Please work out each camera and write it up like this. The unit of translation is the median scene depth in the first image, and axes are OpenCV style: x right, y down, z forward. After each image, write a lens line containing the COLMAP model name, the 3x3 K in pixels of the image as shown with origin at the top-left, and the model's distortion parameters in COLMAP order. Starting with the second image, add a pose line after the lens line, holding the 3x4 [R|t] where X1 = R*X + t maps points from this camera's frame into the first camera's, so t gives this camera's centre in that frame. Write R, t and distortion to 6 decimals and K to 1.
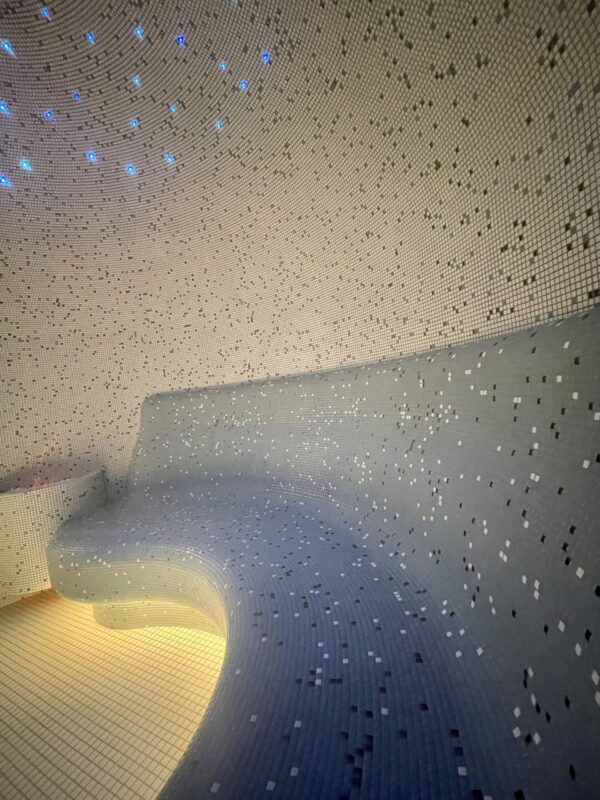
lens RADIAL K [[323.6, 0, 300.0], [0, 323.6, 401.4], [0, 0, 1]] dist [0.000931, 0.000180]
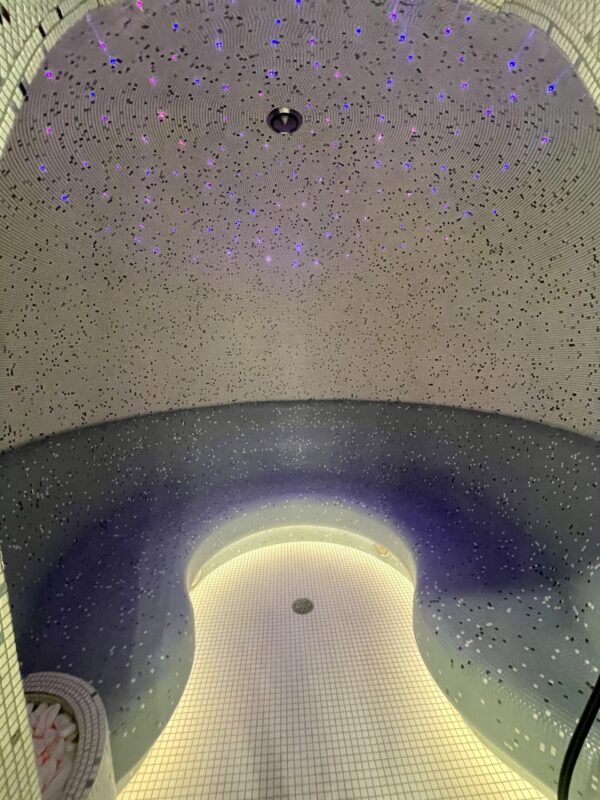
lens RADIAL K [[323.6, 0, 300.0], [0, 323.6, 402.7], [0, 0, 1]] dist [0.000931, 0.000180]
pose [[-0.506994, 0.013977, 0.861836, -1.309464], [0.119319, 0.991380, 0.054114, -0.140895], [-0.853651, 0.130269, -0.504291, 0.847994]]
